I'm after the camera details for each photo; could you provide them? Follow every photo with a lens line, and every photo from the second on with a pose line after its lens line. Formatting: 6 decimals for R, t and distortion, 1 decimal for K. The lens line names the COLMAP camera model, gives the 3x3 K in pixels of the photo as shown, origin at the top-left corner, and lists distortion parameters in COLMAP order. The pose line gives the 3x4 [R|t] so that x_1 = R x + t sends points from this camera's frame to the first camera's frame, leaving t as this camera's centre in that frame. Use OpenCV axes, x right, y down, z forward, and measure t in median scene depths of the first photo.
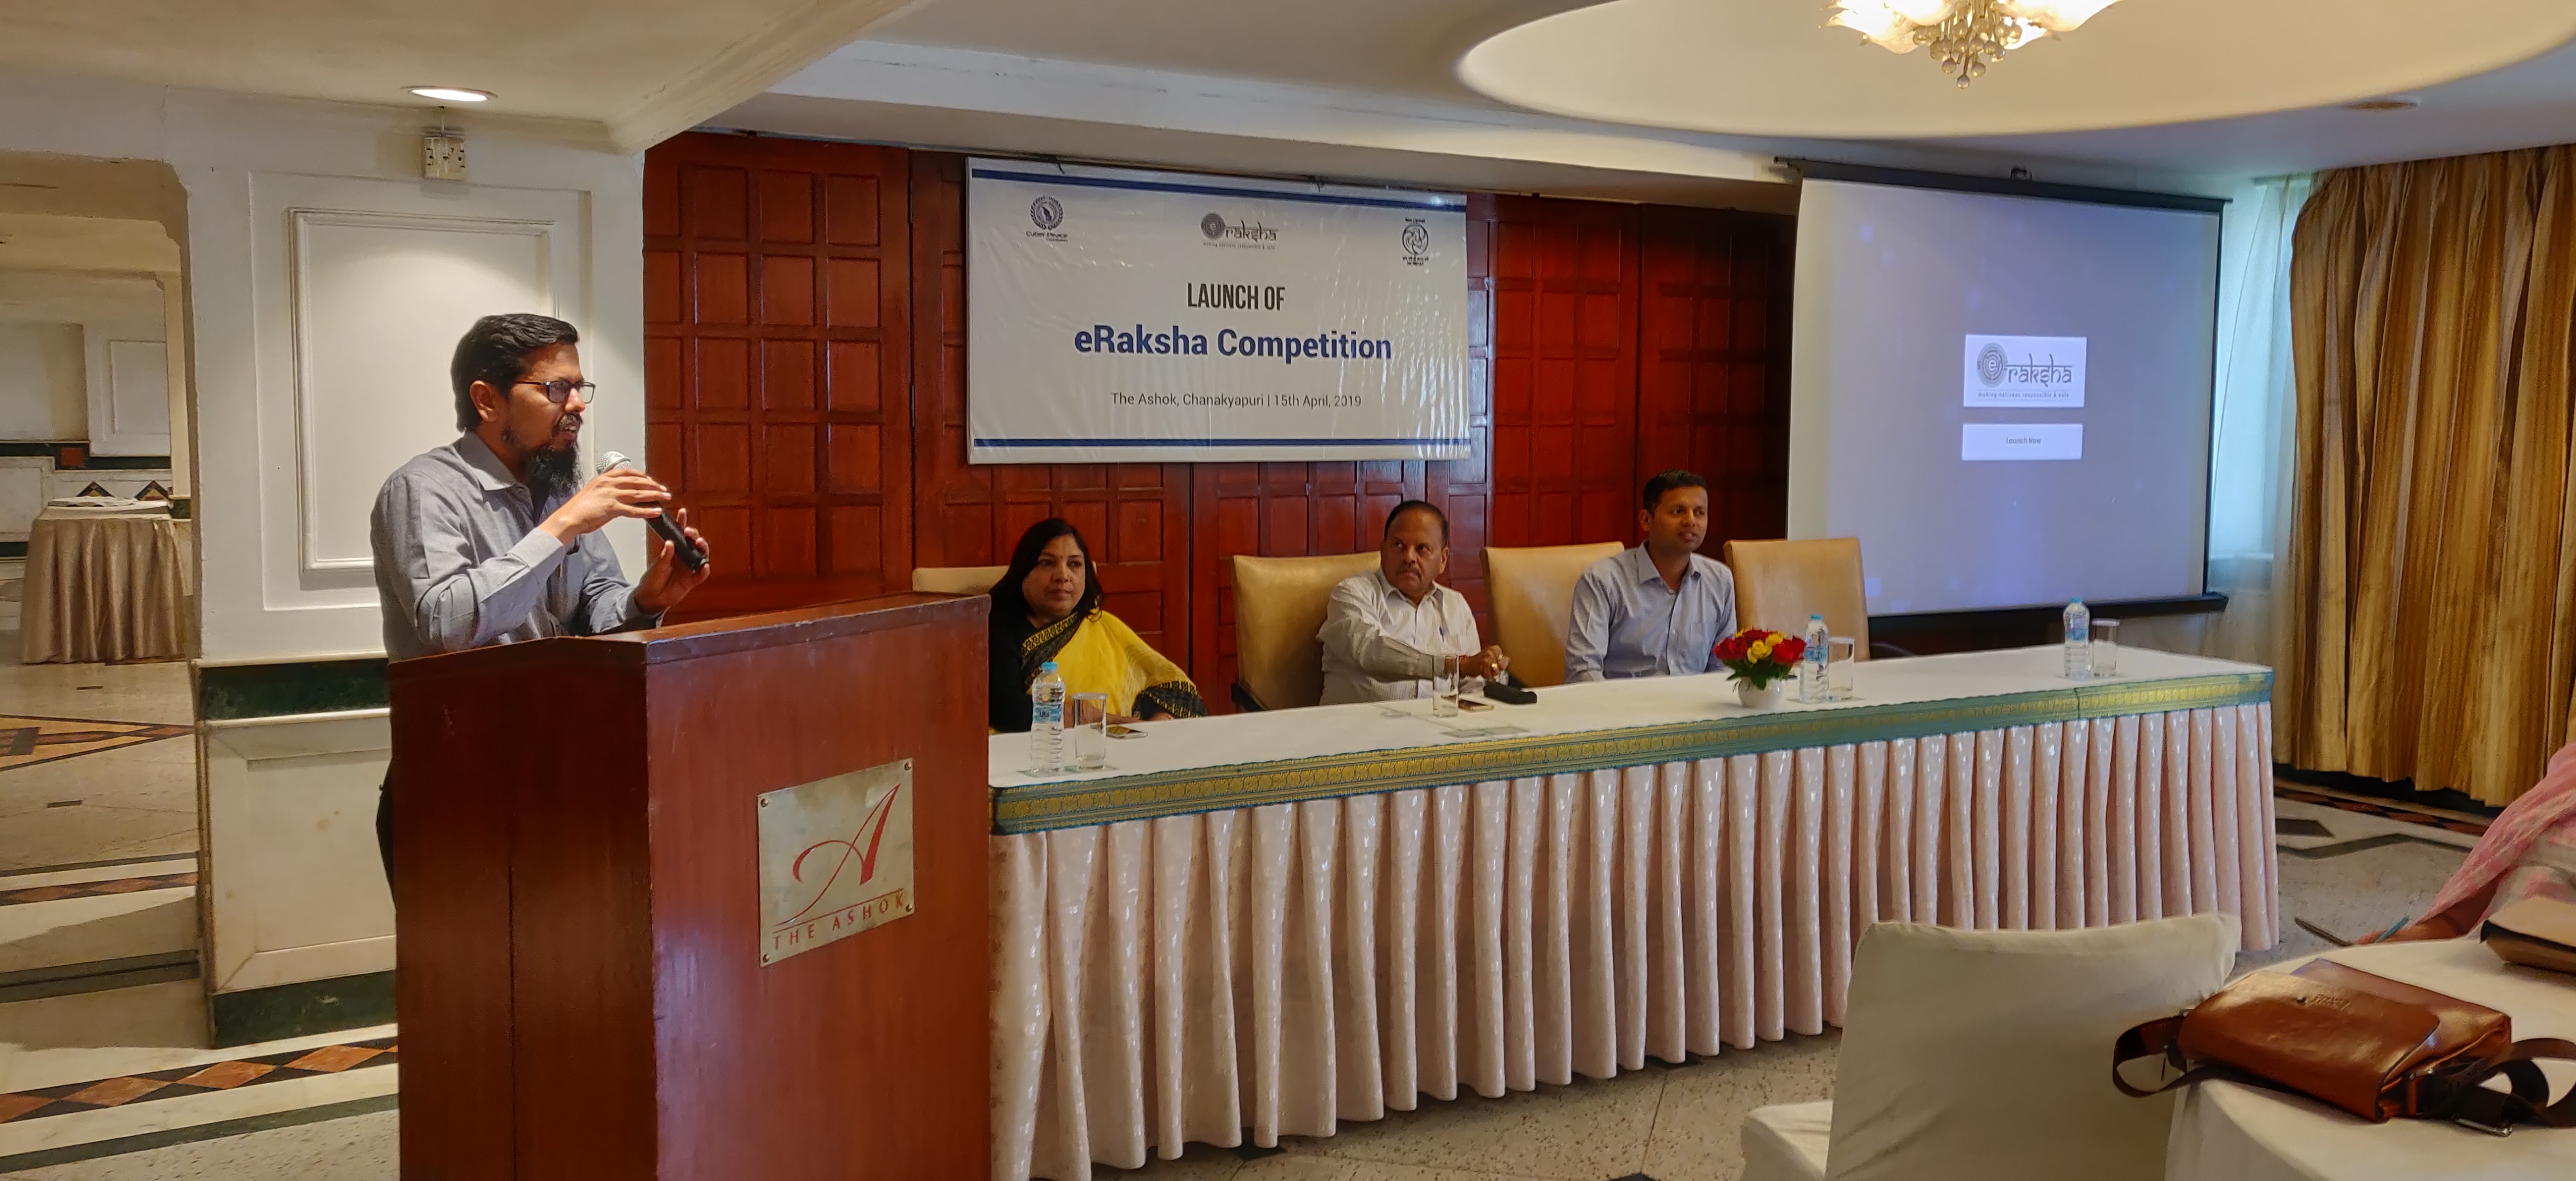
lens RADIAL K [[1948.6, 0, 1326.1], [0, 1948.6, 589.4], [0, 0, 1]] dist [0.009031, 0.003425]
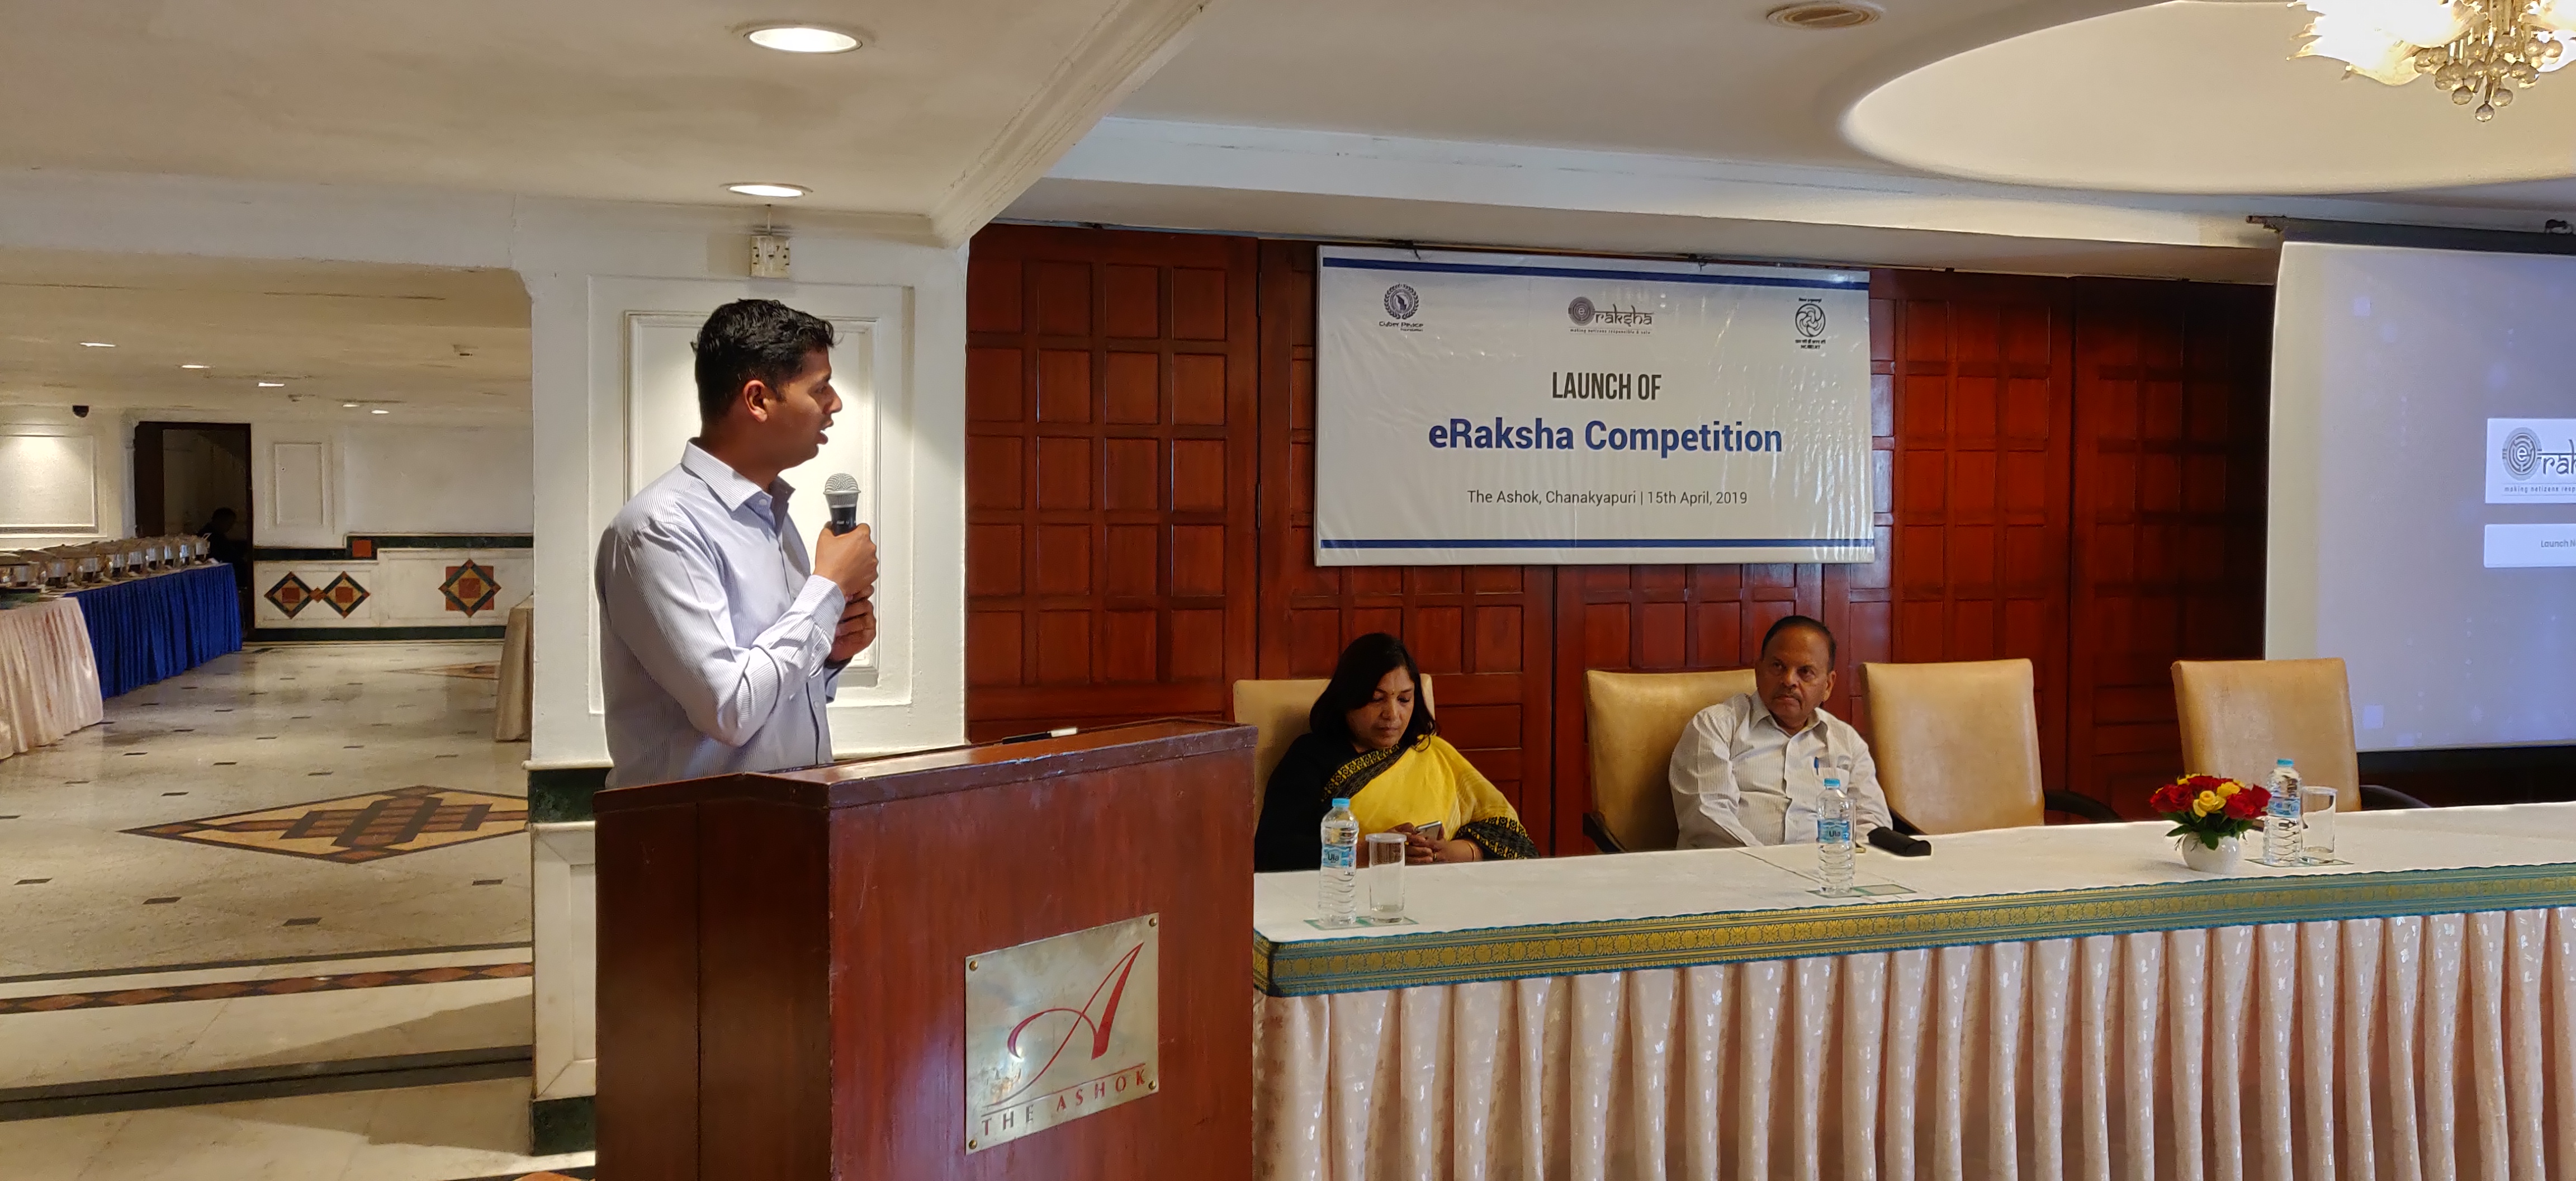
lens RADIAL K [[1948.6, 0, 1326.1], [0, 1948.6, 589.4], [0, 0, 1]] dist [0.009031, 0.003425]
pose [[0.976432, 0.007729, -0.215685, 0.028882], [-0.017804, 0.998837, -0.044807, -0.012357], [0.215088, 0.047591, 0.975434, 0.091028]]
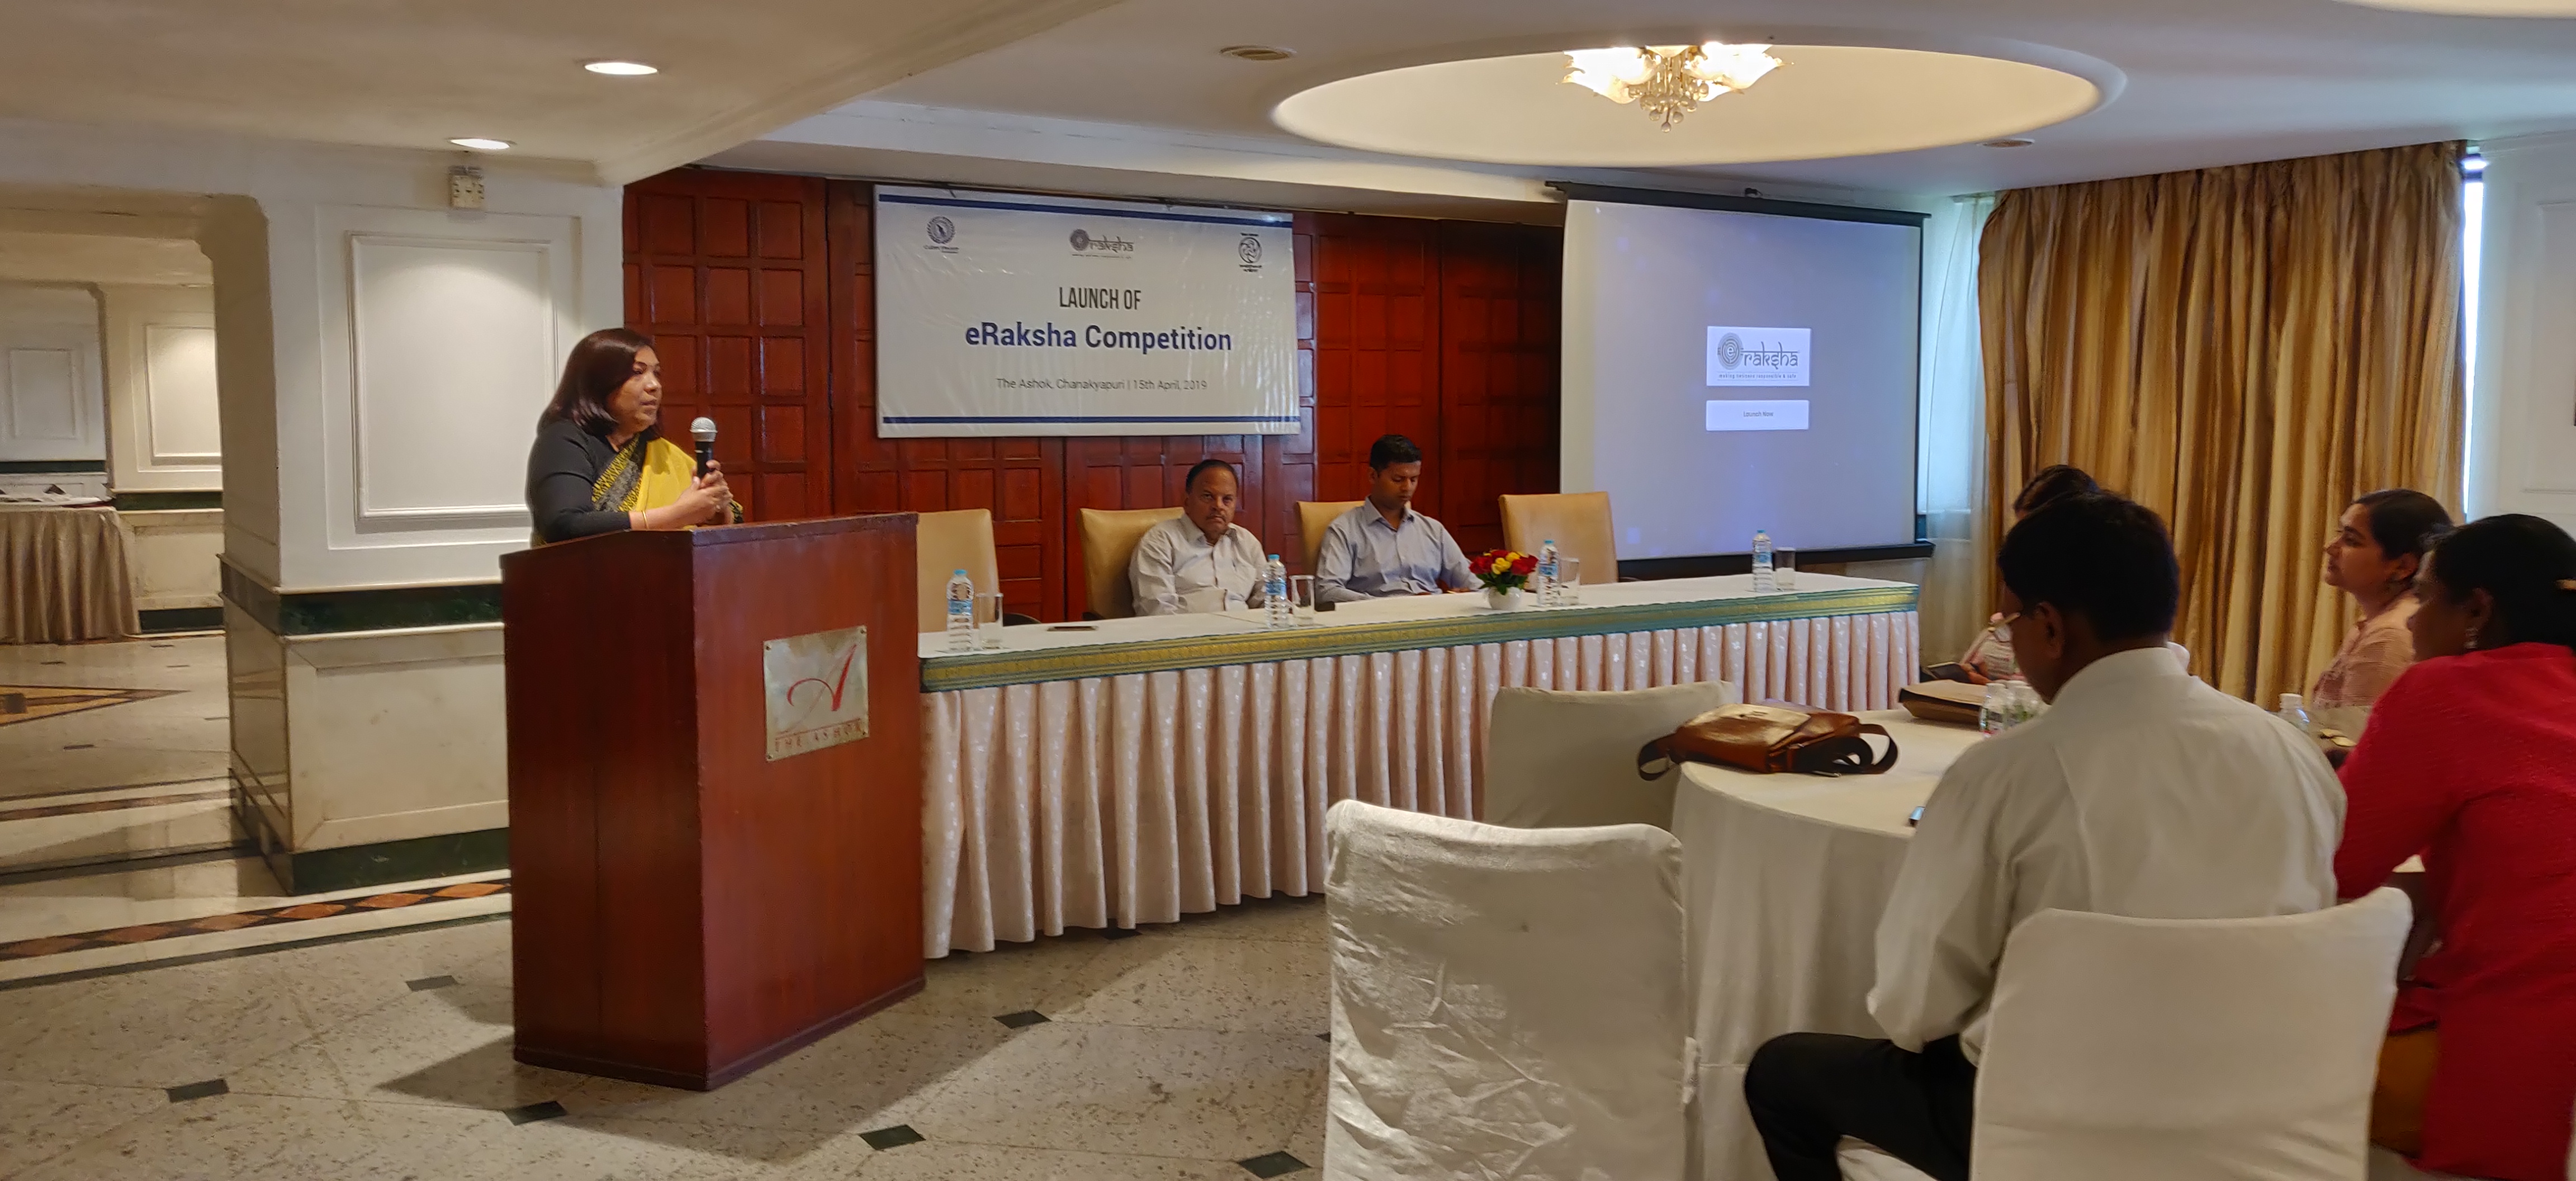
lens RADIAL K [[1948.6, 0, 1326.1], [0, 1948.6, 589.4], [0, 0, 1]] dist [0.009031, 0.003425]
pose [[0.997948, -0.014667, 0.062319, 0.018661], [0.014810, 0.999889, -0.001823, 0.040272], [-0.062285, 0.002743, 0.998055, -0.250187]]
